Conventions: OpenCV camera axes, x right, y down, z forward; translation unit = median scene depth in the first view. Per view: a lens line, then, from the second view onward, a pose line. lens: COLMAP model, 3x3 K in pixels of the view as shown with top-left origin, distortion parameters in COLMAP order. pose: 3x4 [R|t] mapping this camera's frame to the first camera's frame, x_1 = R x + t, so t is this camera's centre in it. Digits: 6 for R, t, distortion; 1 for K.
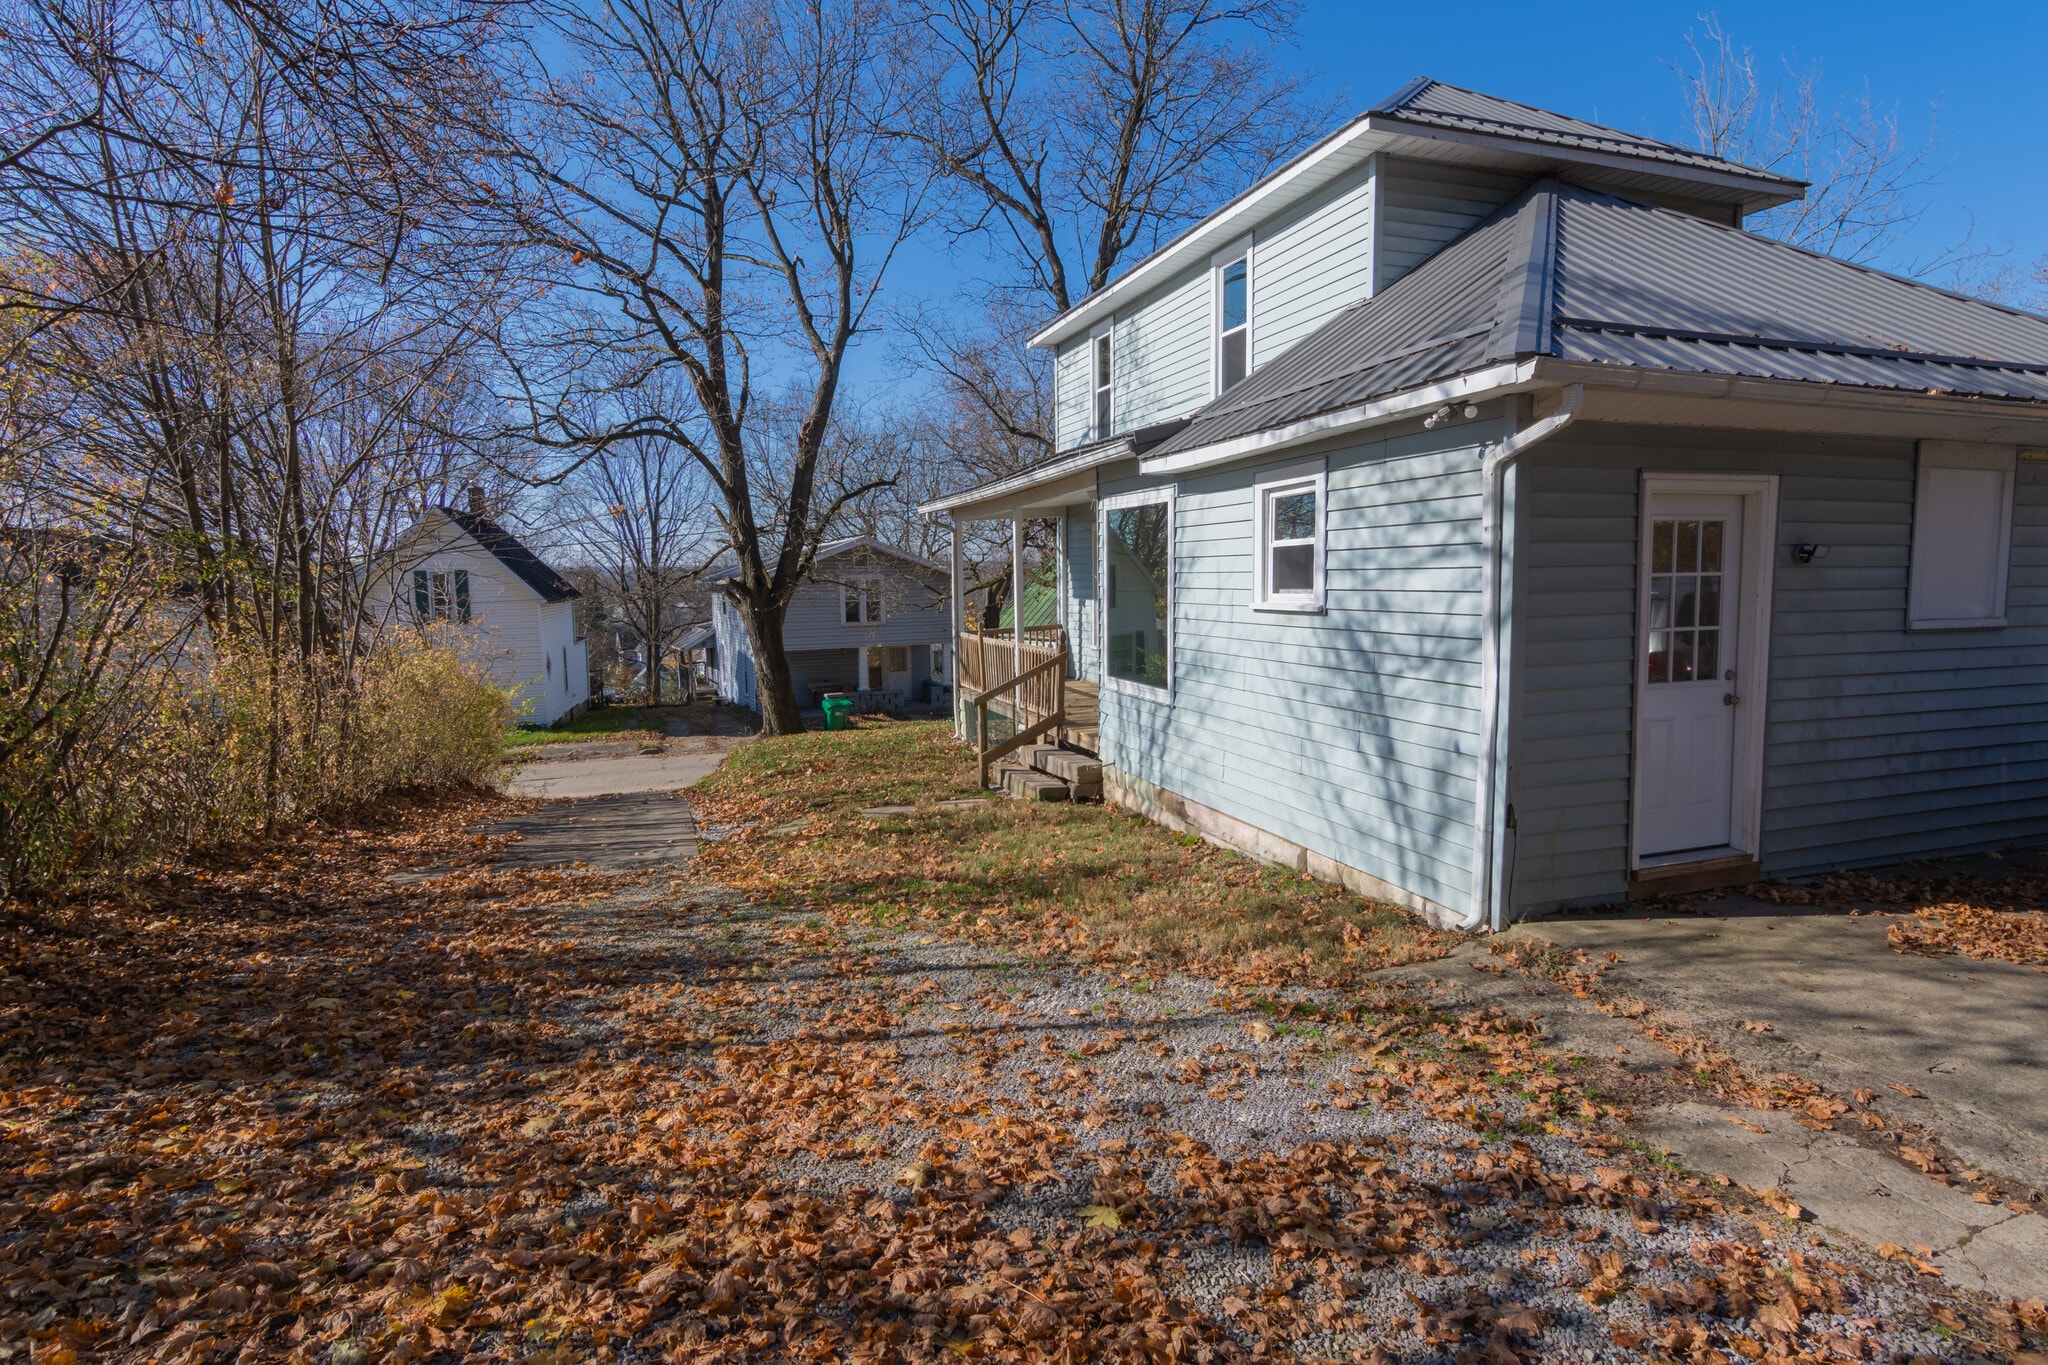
lens RADIAL K [[1050.5, 0, 1024.0], [0, 1050.5, 682.5], [0, 0, 1]] dist [-0.001553, -0.000694]
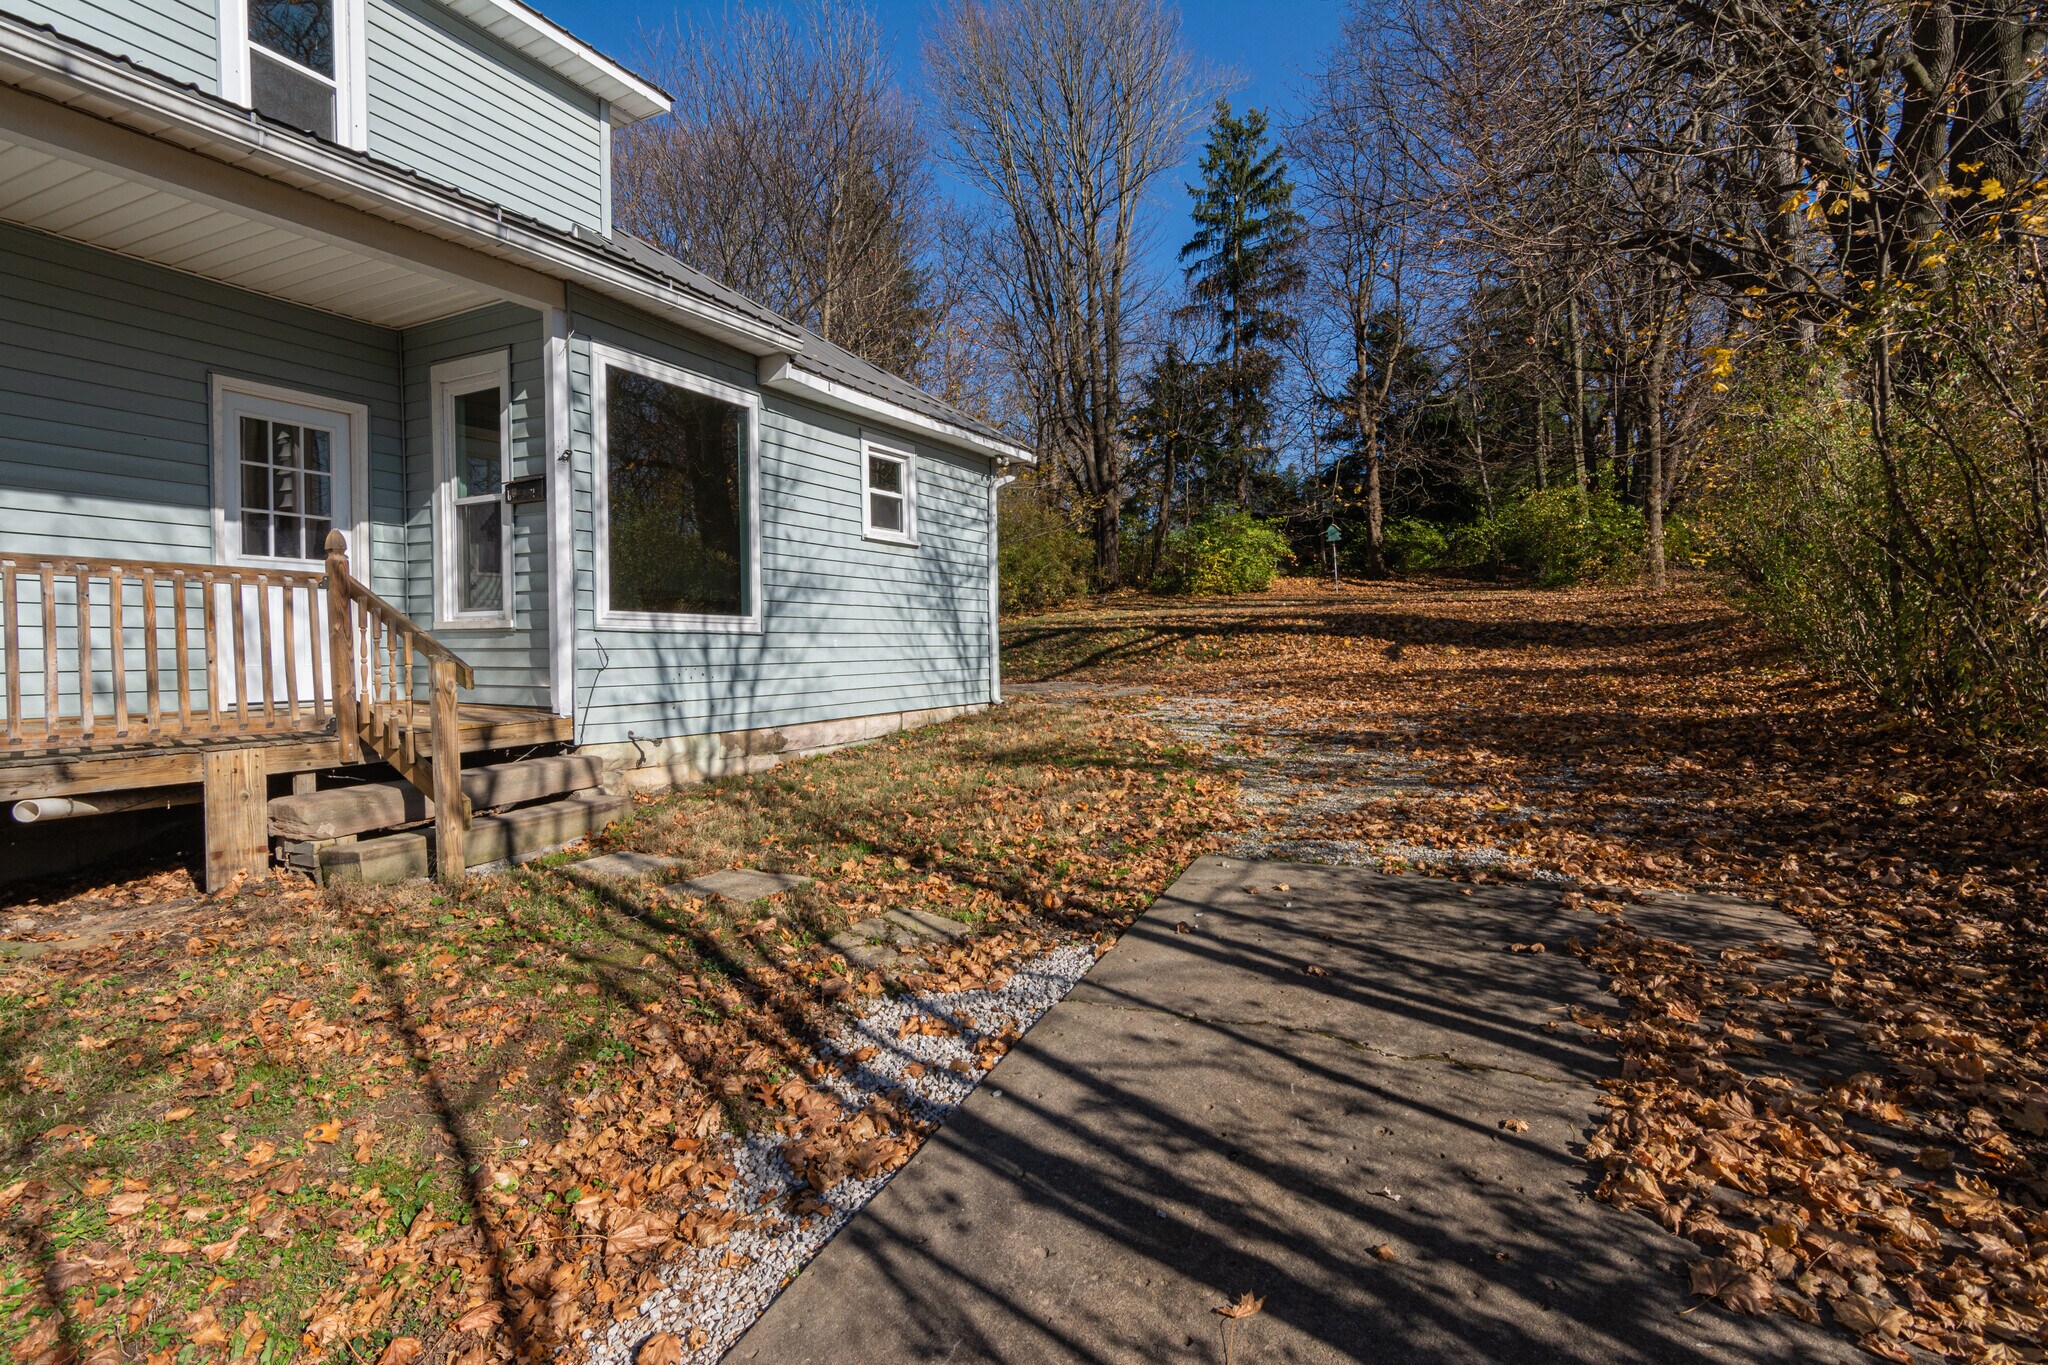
lens RADIAL K [[1050.5, 0, 1024.0], [0, 1050.5, 682.5], [0, 0, 1]] dist [-0.001553, -0.000694]
pose [[-0.710544, -0.003129, 0.703646, -0.822547], [0.087285, 0.991875, 0.092552, 0.000425], [-0.698218, 0.127180, -0.704497, 1.834158]]
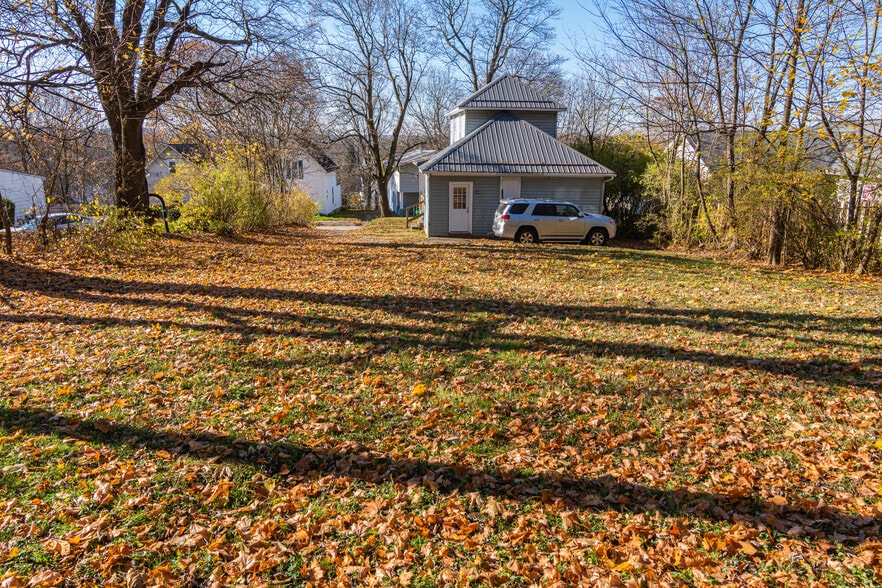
lens RADIAL K [[674.5, 0, 441.0], [0, 674.5, 294.0], [0, 0, 1]] dist [-0.001086, -0.000887]
pose [[0.962616, 0.080024, -0.258777, 1.179974], [-0.045990, 0.989778, 0.135000, -0.028778], [0.266935, -0.118052, 0.956457, -2.440219]]
